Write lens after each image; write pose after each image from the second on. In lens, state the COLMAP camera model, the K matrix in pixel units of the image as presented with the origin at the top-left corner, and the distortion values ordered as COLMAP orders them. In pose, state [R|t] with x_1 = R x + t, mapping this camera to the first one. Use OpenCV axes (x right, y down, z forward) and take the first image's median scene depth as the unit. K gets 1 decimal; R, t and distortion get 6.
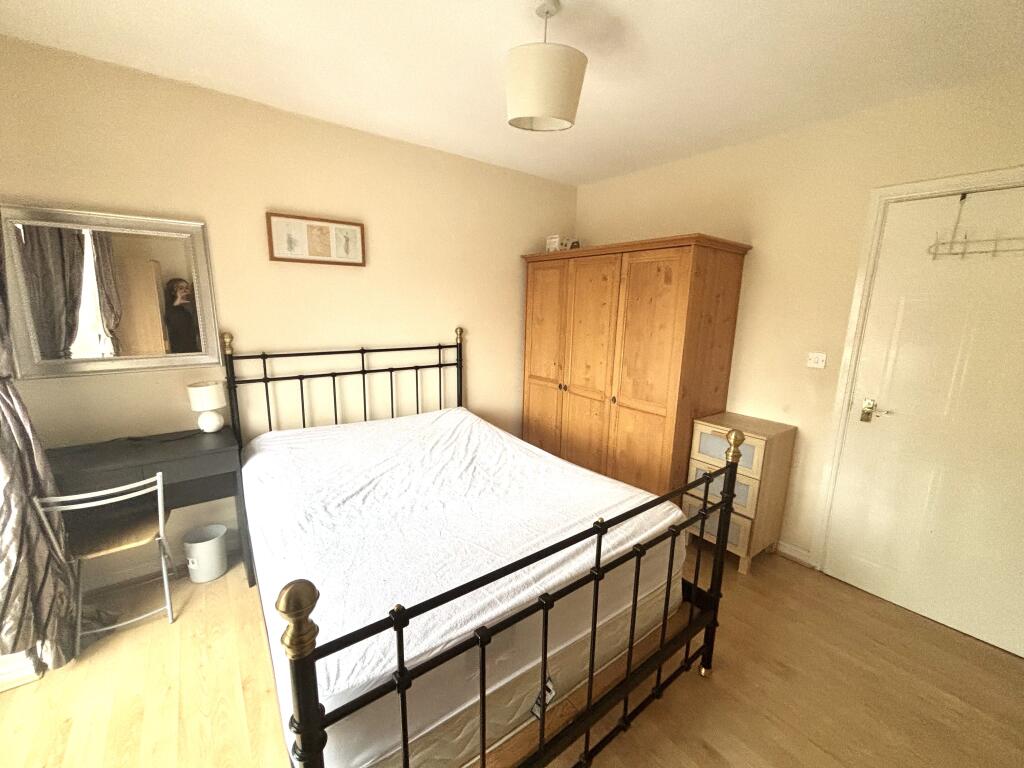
lens RADIAL K [[411.3, 0, 510.8], [0, 411.3, 383.8], [0, 0, 1]] dist [-0.000131, -0.000319]
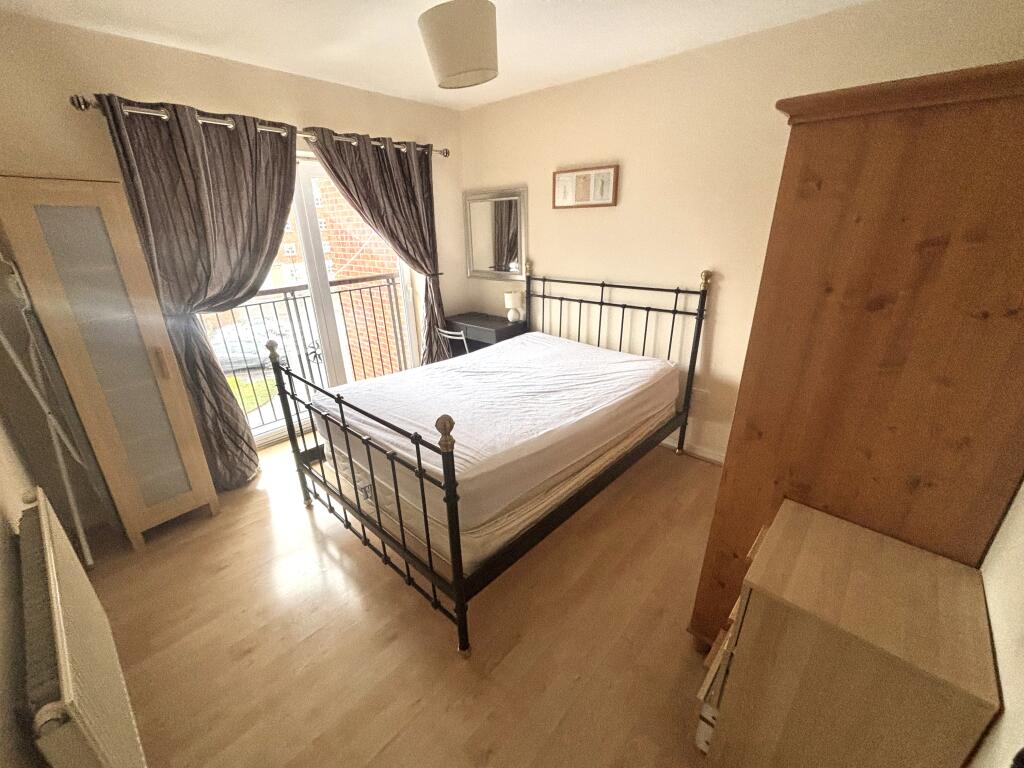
lens RADIAL K [[411.3, 0, 510.8], [0, 411.3, 383.8], [0, 0, 1]] dist [-0.000131, -0.000319]
pose [[0.186547, 0.334655, -0.923692, 0.837573], [-0.166632, 0.937352, 0.305951, -0.145949], [0.968212, 0.096842, 0.230624, 0.586456]]
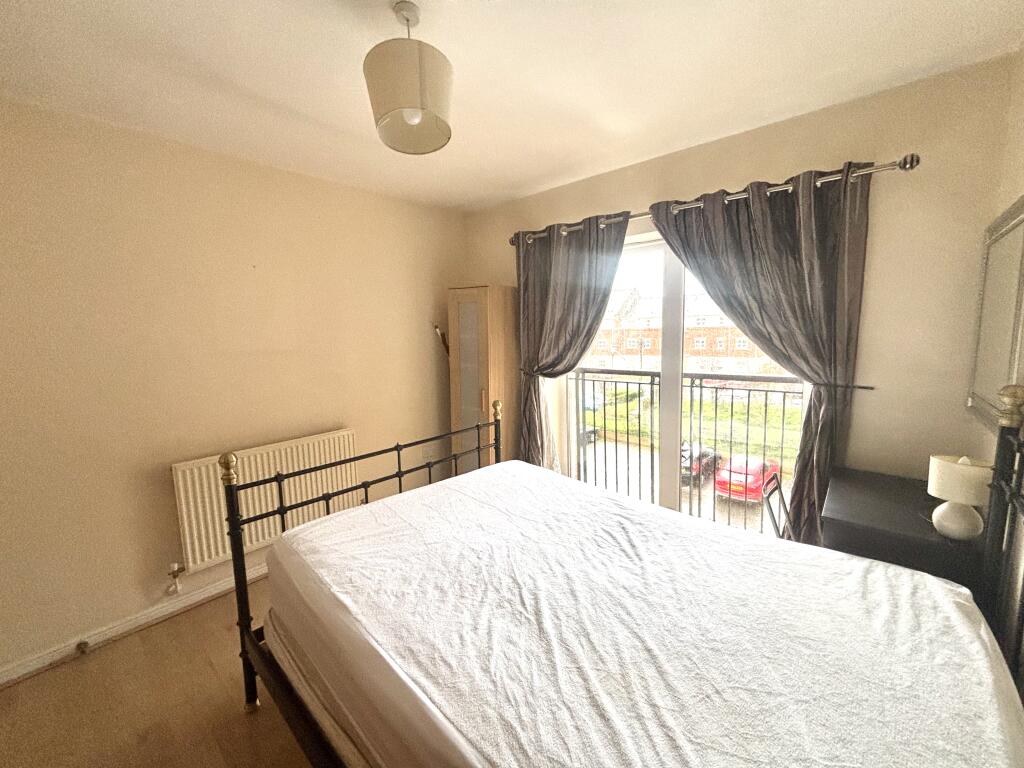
lens RADIAL K [[411.3, 0, 510.8], [0, 411.3, 383.8], [0, 0, 1]] dist [-0.000131, -0.000319]
pose [[-0.978559, 0.020570, -0.204936, 0.041910], [-0.044422, 0.950504, 0.307519, -0.245252], [0.201118, 0.310030, -0.929211, 1.273747]]
